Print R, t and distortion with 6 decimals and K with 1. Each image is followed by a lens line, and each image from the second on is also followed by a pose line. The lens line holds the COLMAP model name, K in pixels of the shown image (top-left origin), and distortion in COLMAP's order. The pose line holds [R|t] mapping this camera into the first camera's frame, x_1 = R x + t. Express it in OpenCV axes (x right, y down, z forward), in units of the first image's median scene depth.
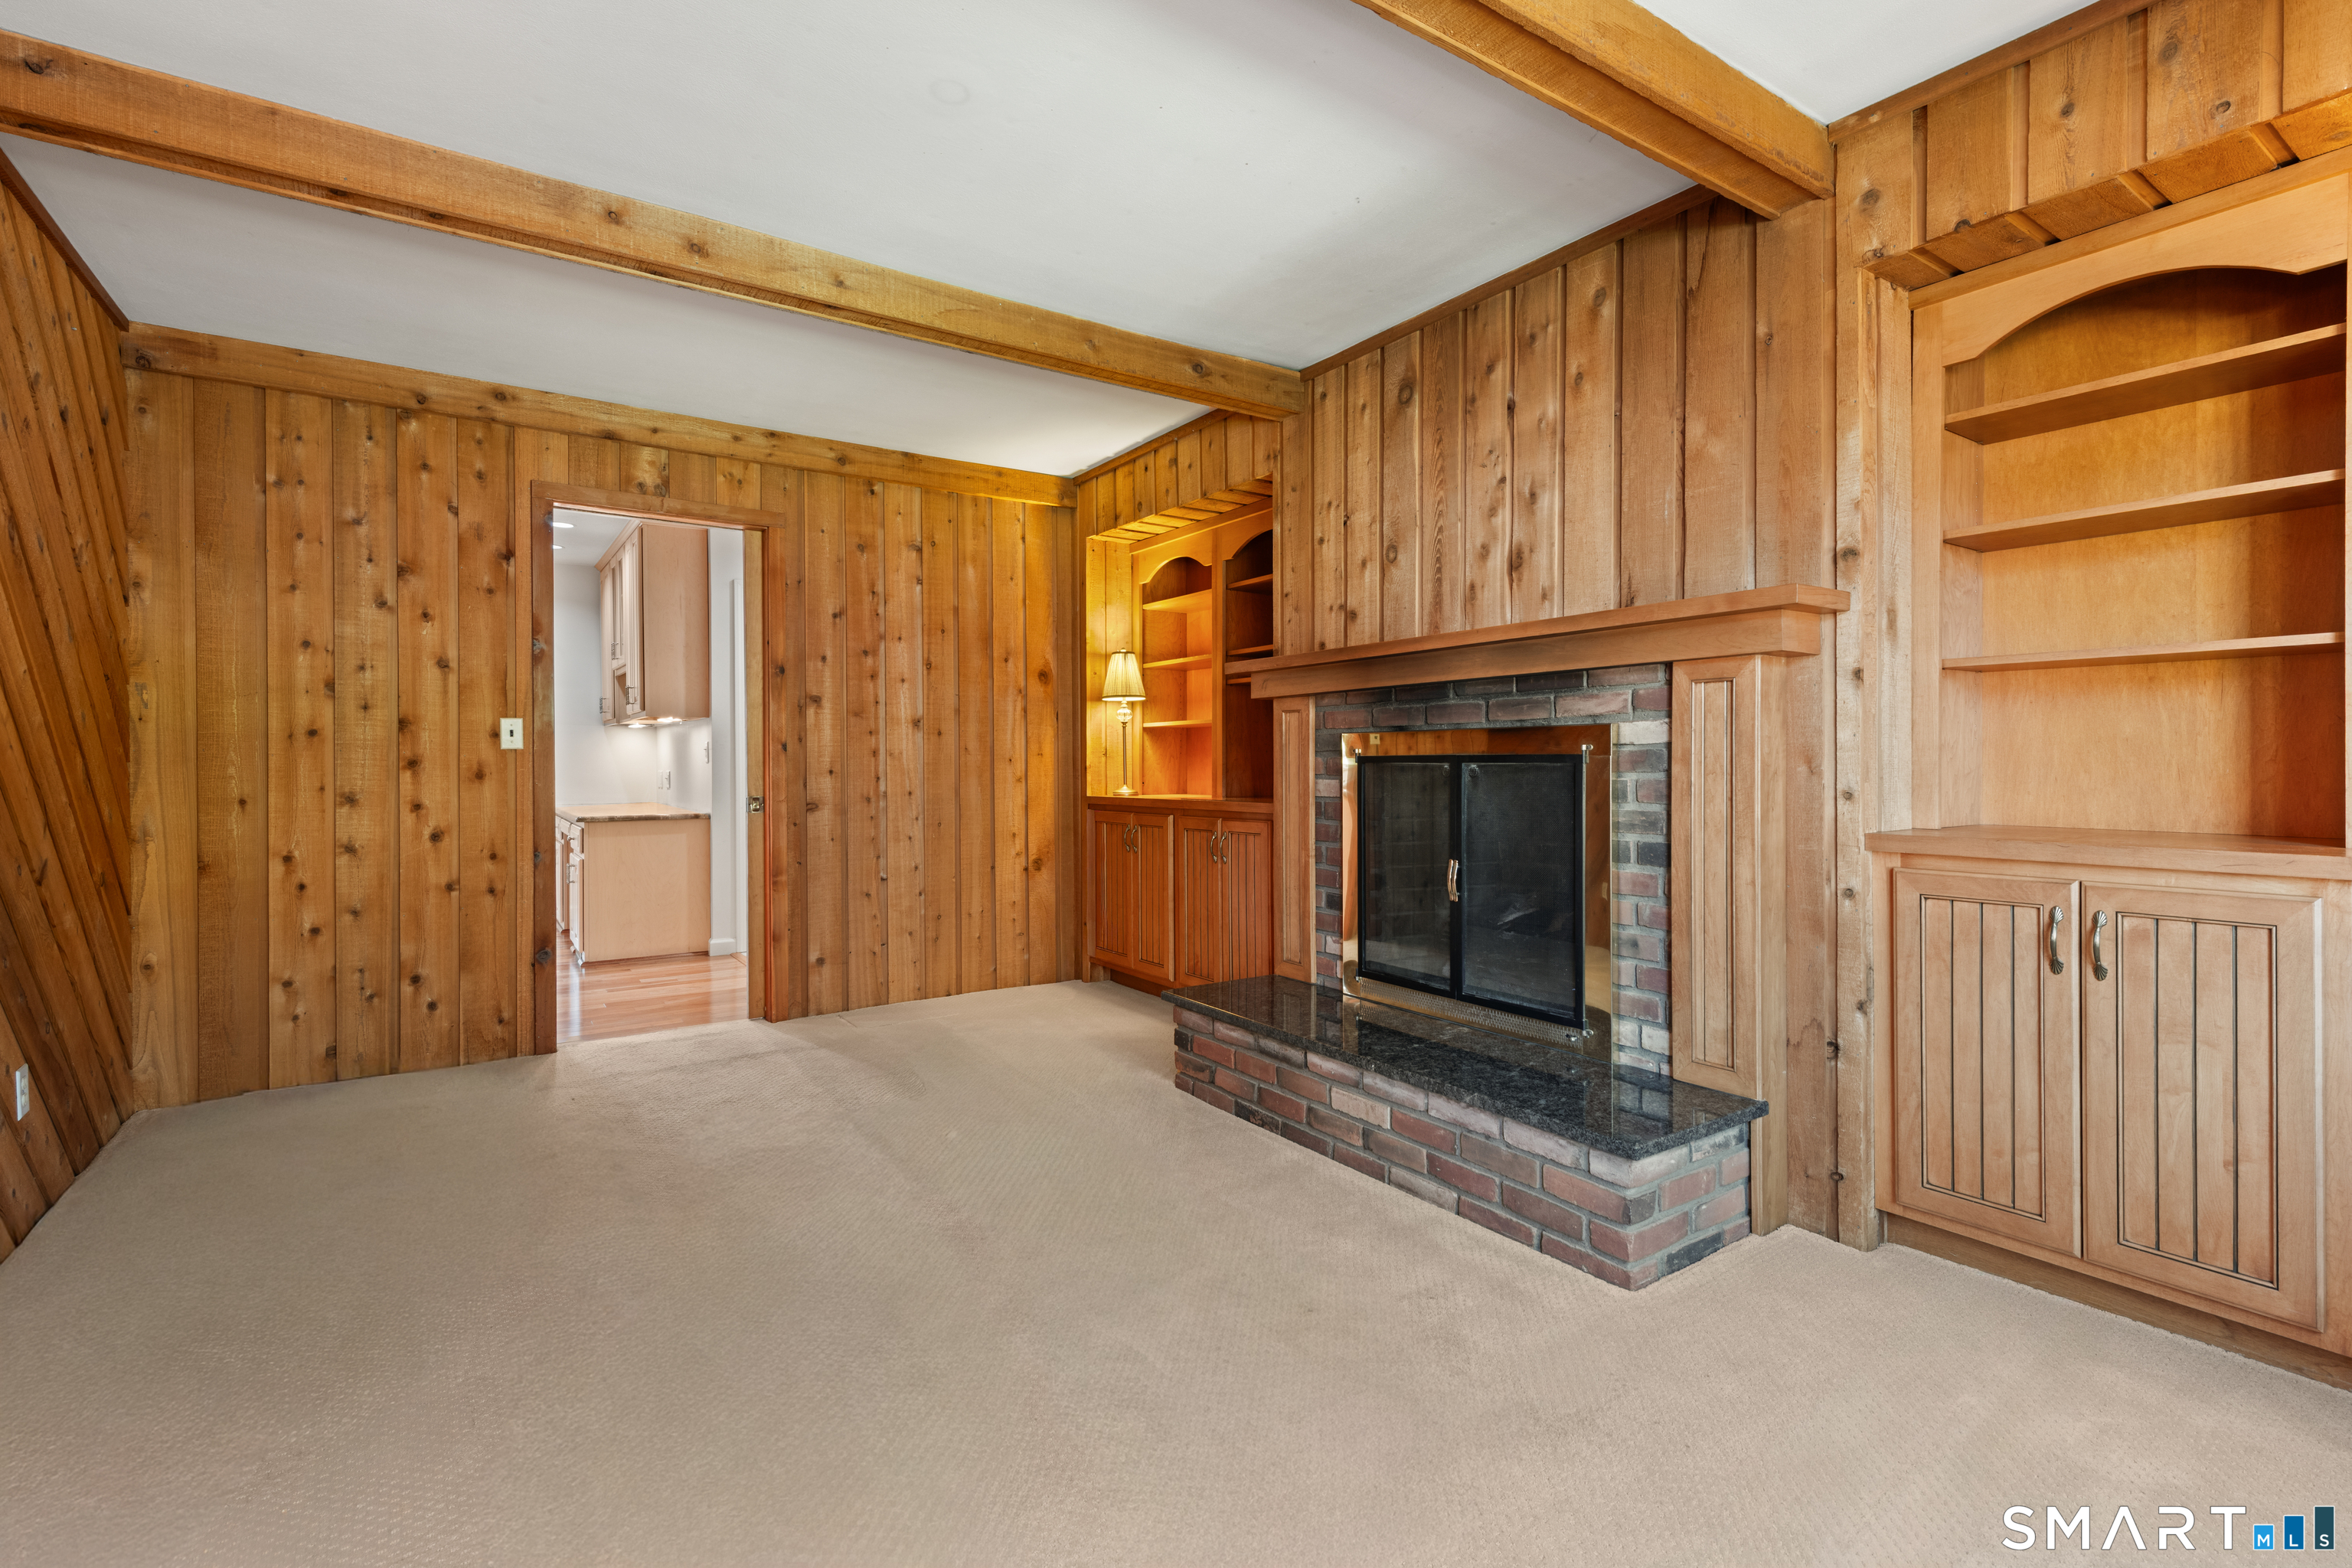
lens RADIAL K [[1052.9, 0, 1179.6], [0, 1052.9, 766.1], [0, 0, 1]] dist [0.001518, -0.000979]
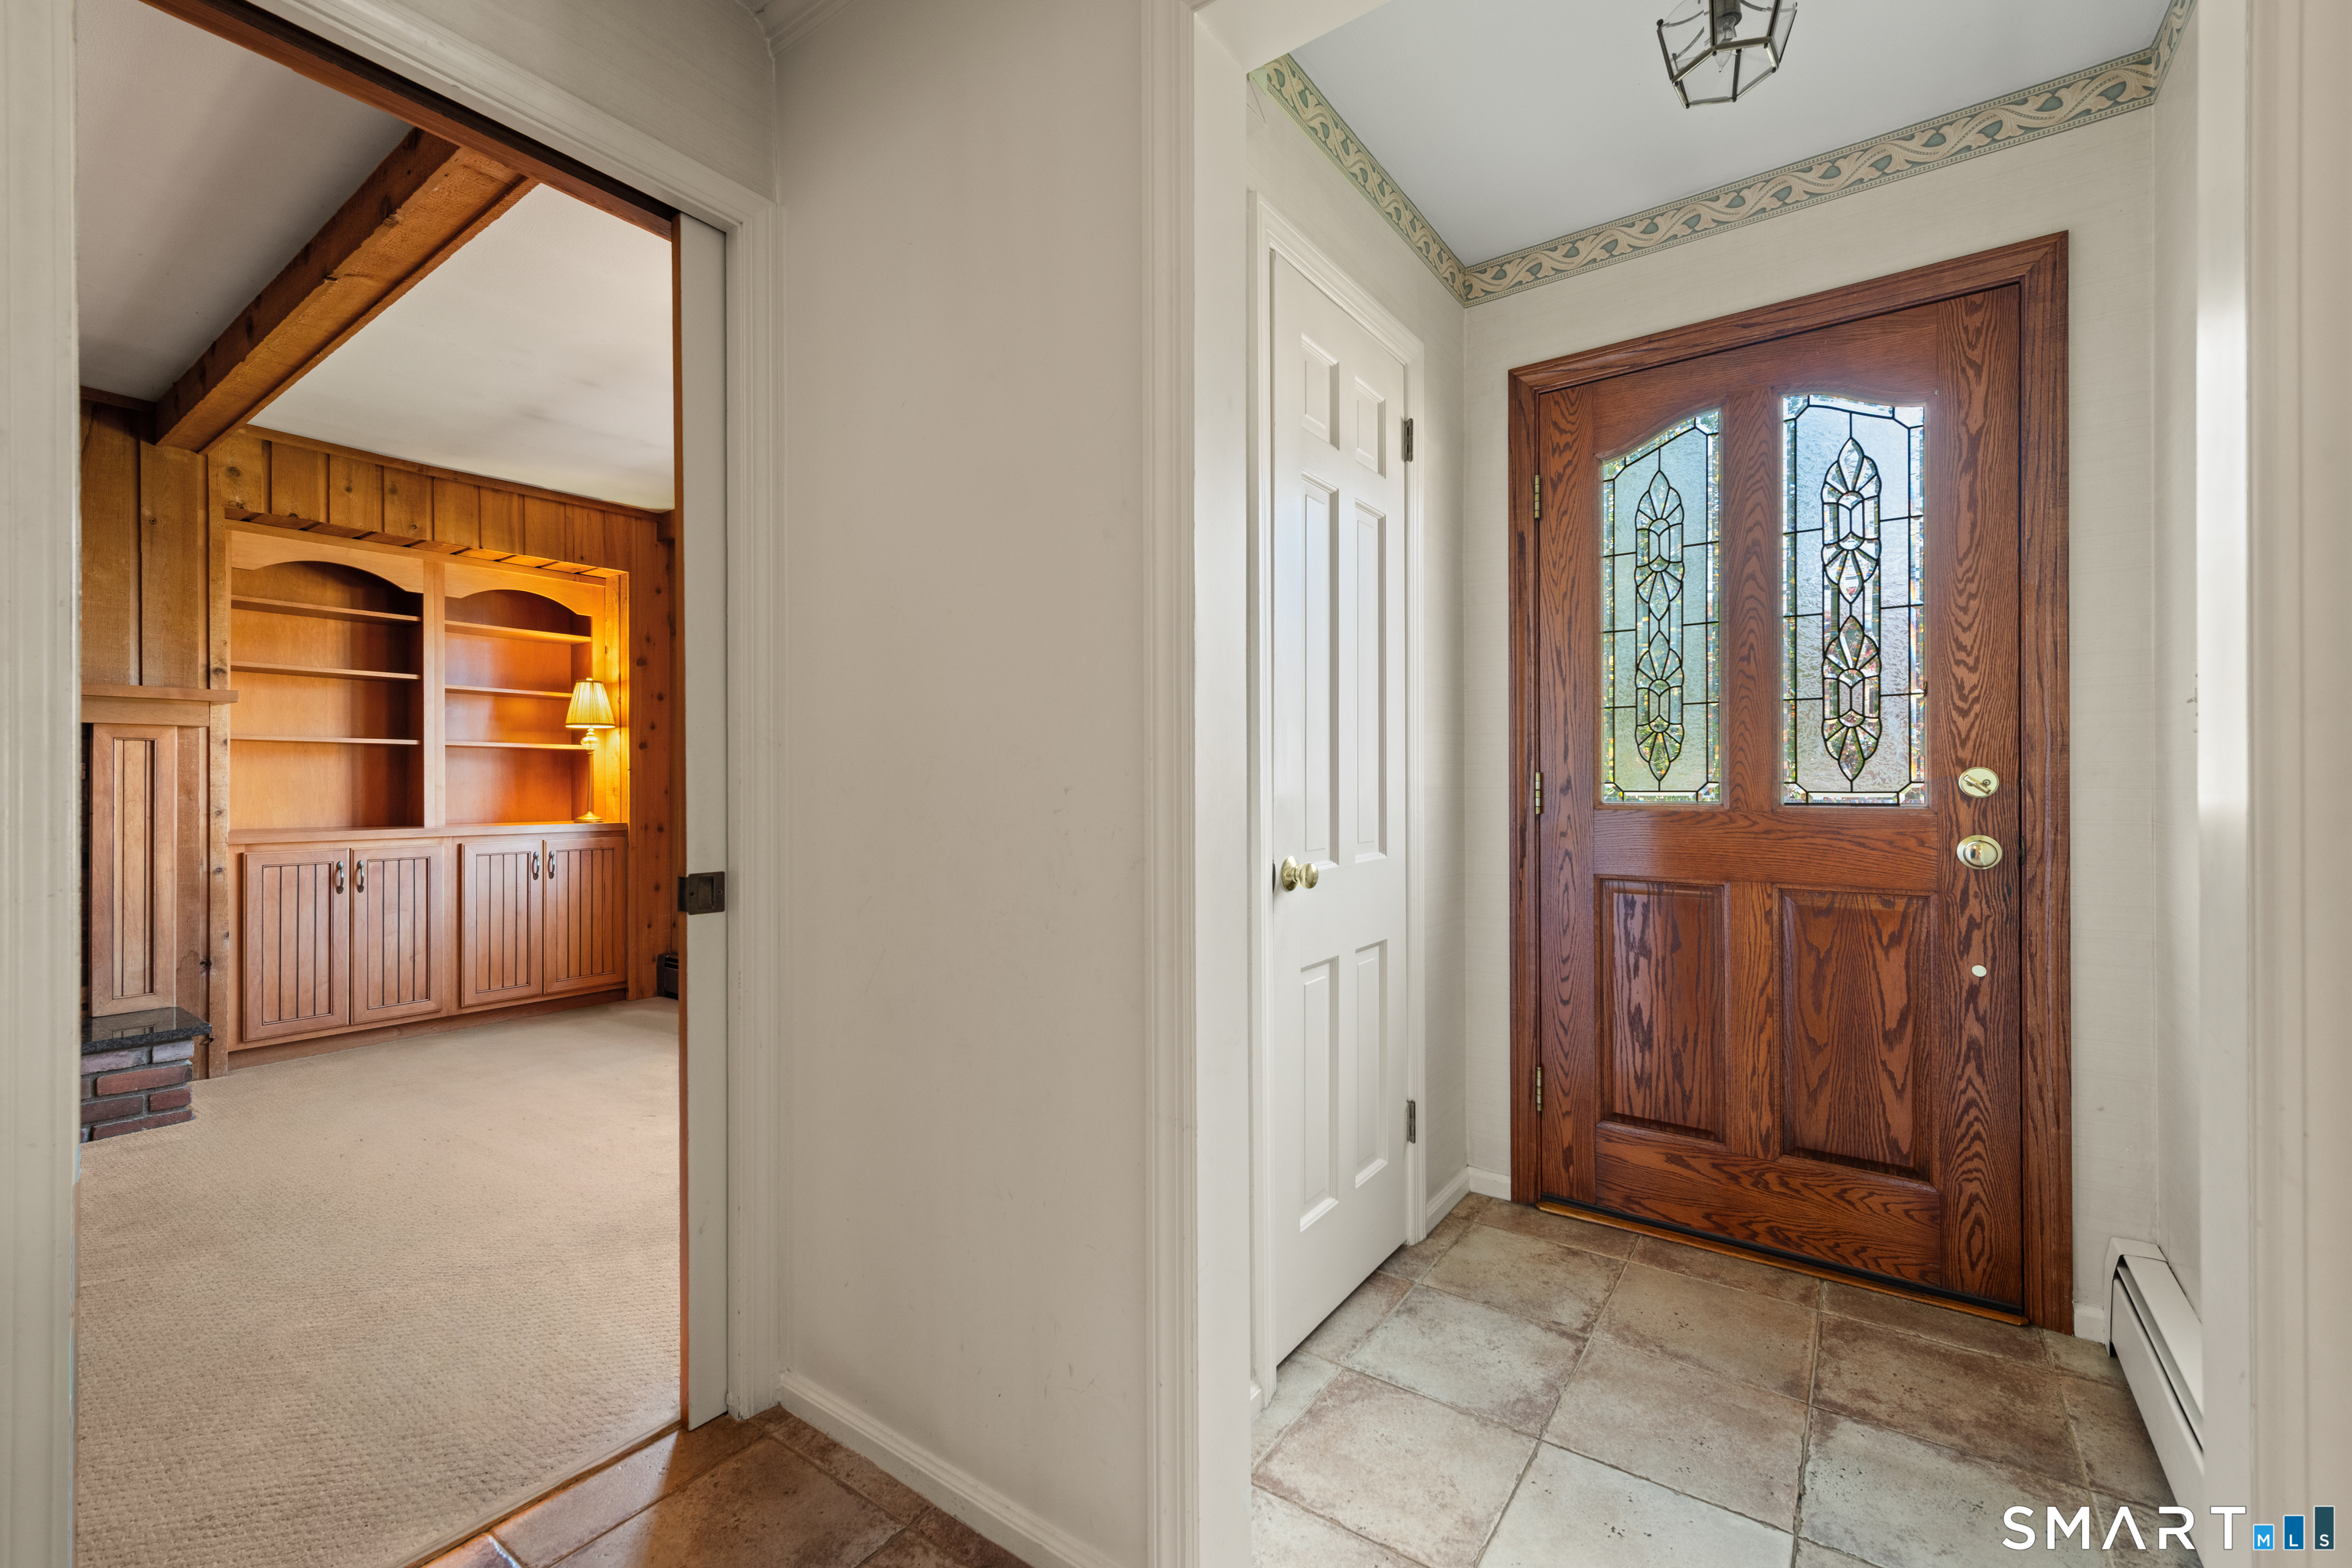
lens RADIAL K [[975.0, 0, 1195.3], [0, 975.0, 782.1], [0, 0, 1]] dist [0.004318, -0.000911]
pose [[-0.354428, 0.010954, 0.935019, -1.422673], [0.011755, 0.999905, -0.007259, 0.008381], [-0.935010, 0.008419, -0.354523, 0.083844]]
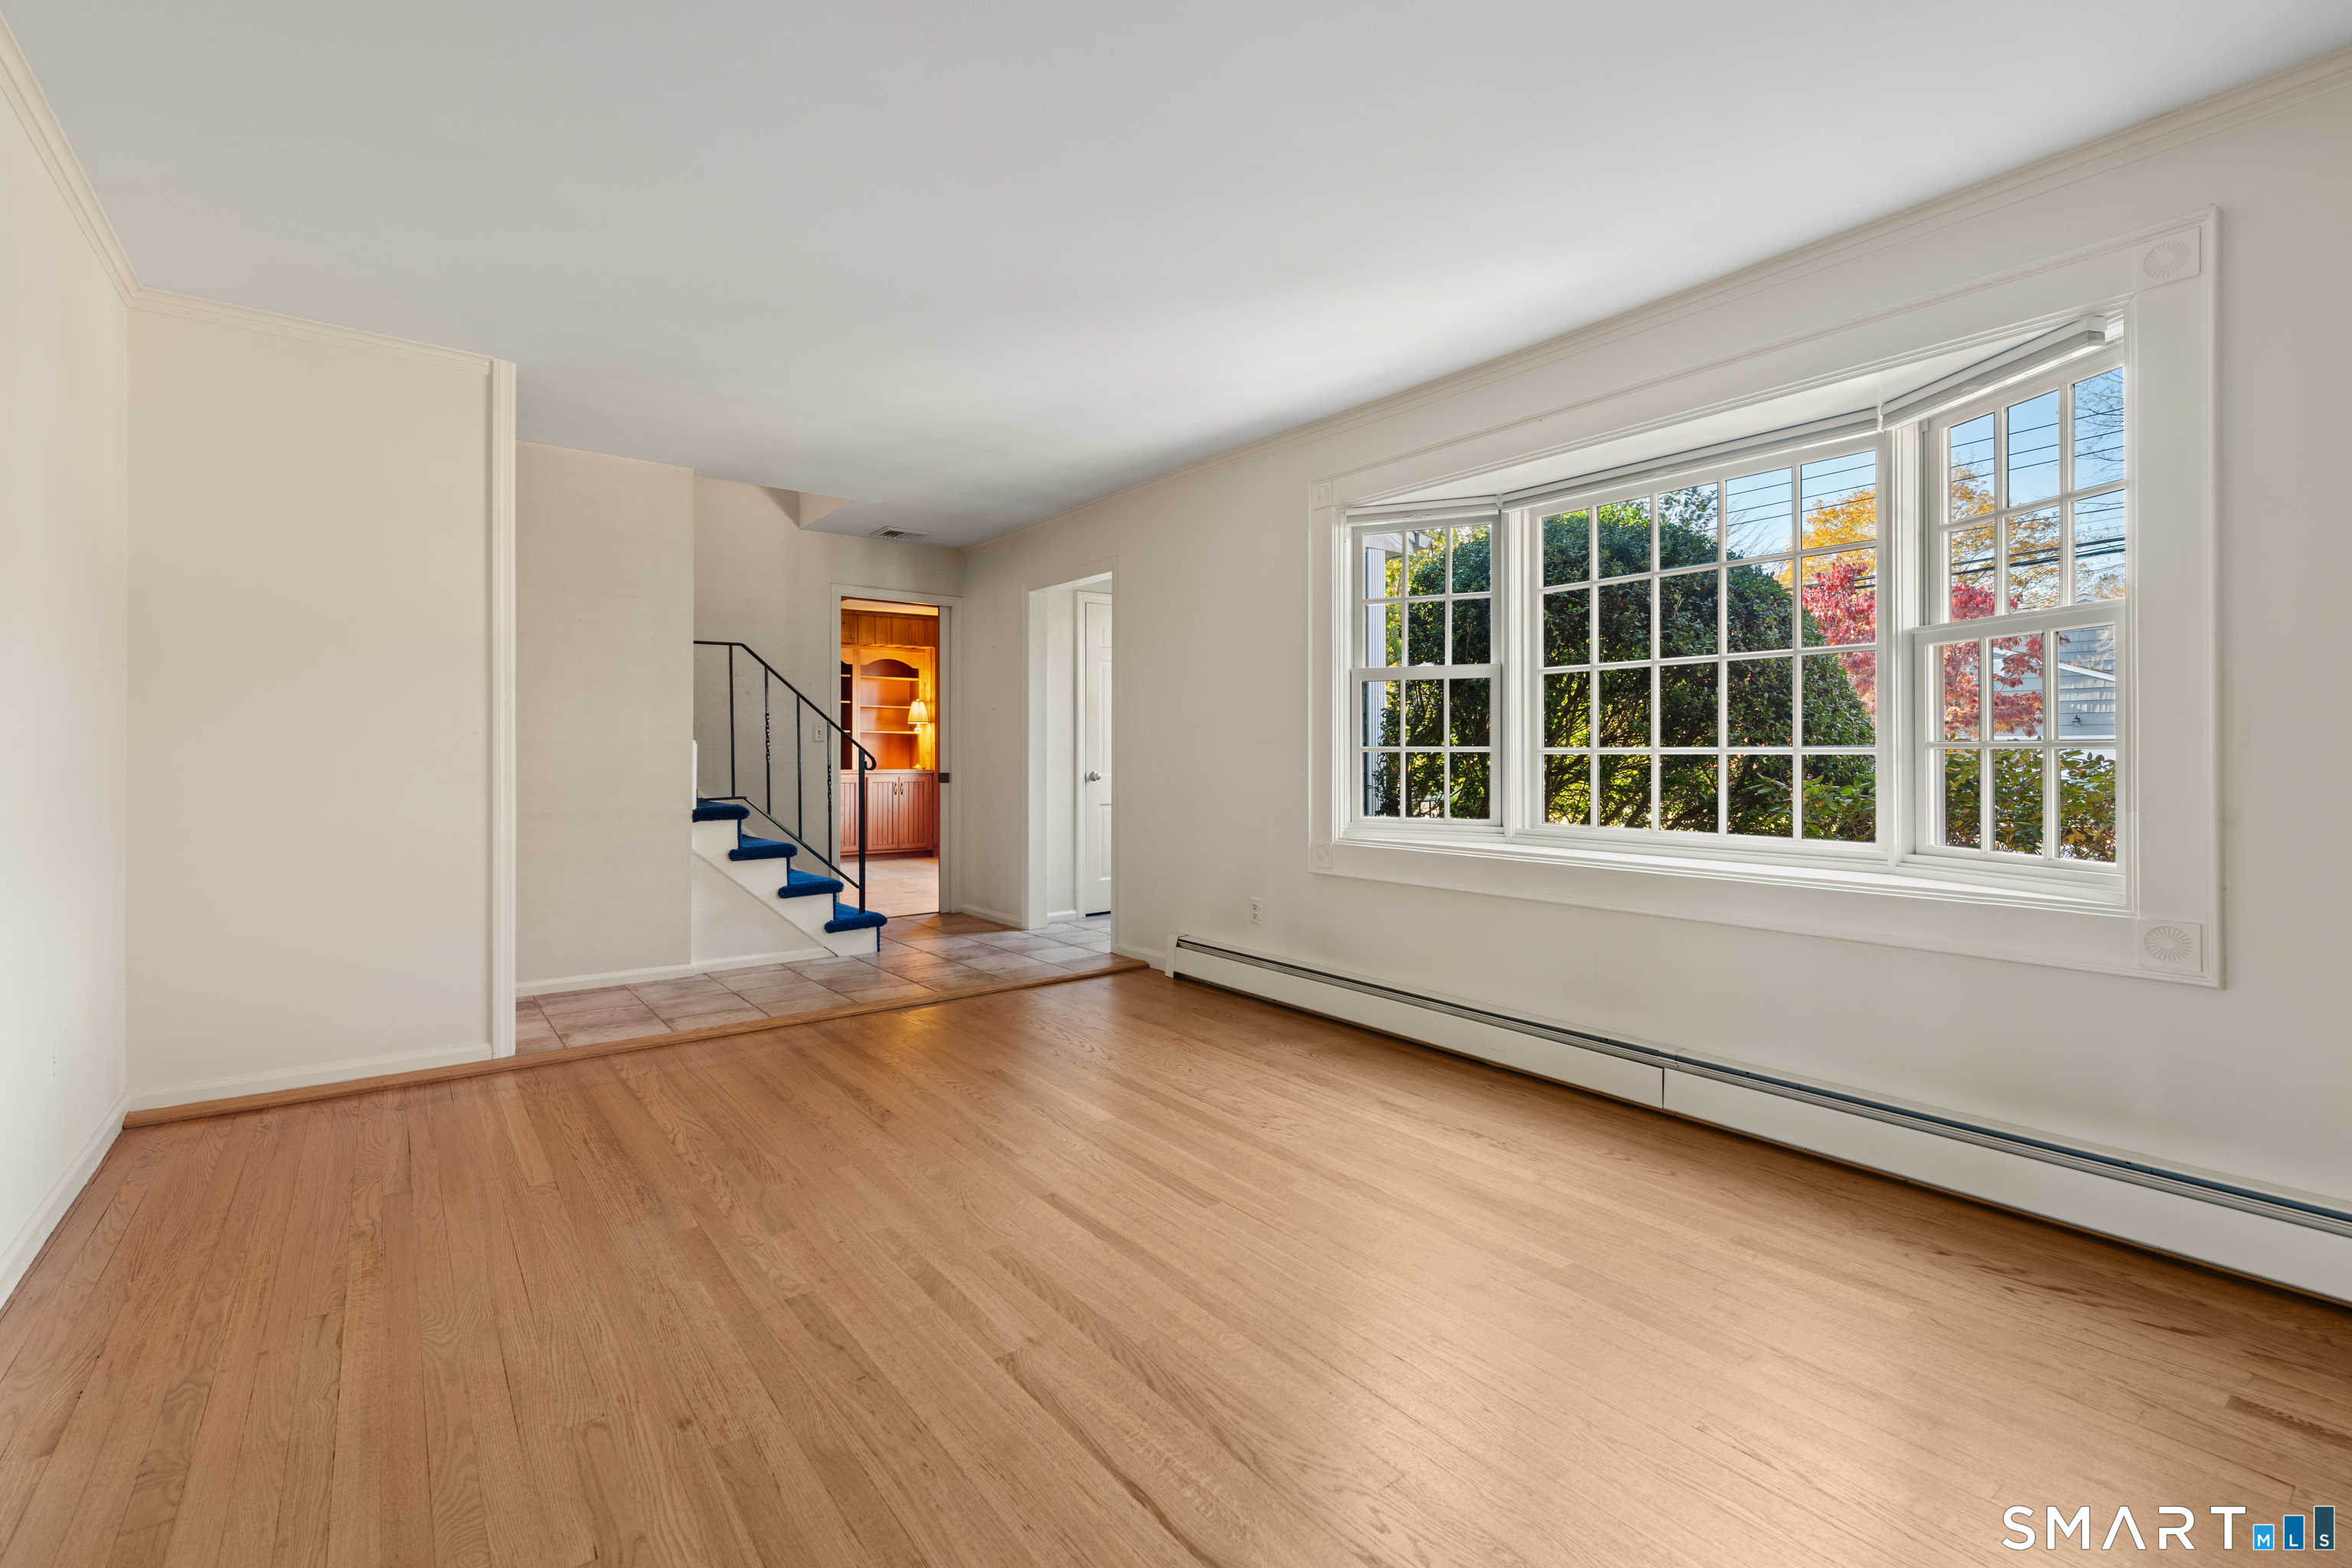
lens RADIAL K [[1052.9, 0, 1178.9], [0, 1052.9, 760.1], [0, 0, 1]] dist [0.001518, -0.000979]
pose [[-0.053235, 0.003039, 0.998577, -3.773003], [0.002682, 0.999992, -0.002901, 0.040592], [-0.998578, 0.002524, -0.053243, -0.361185]]
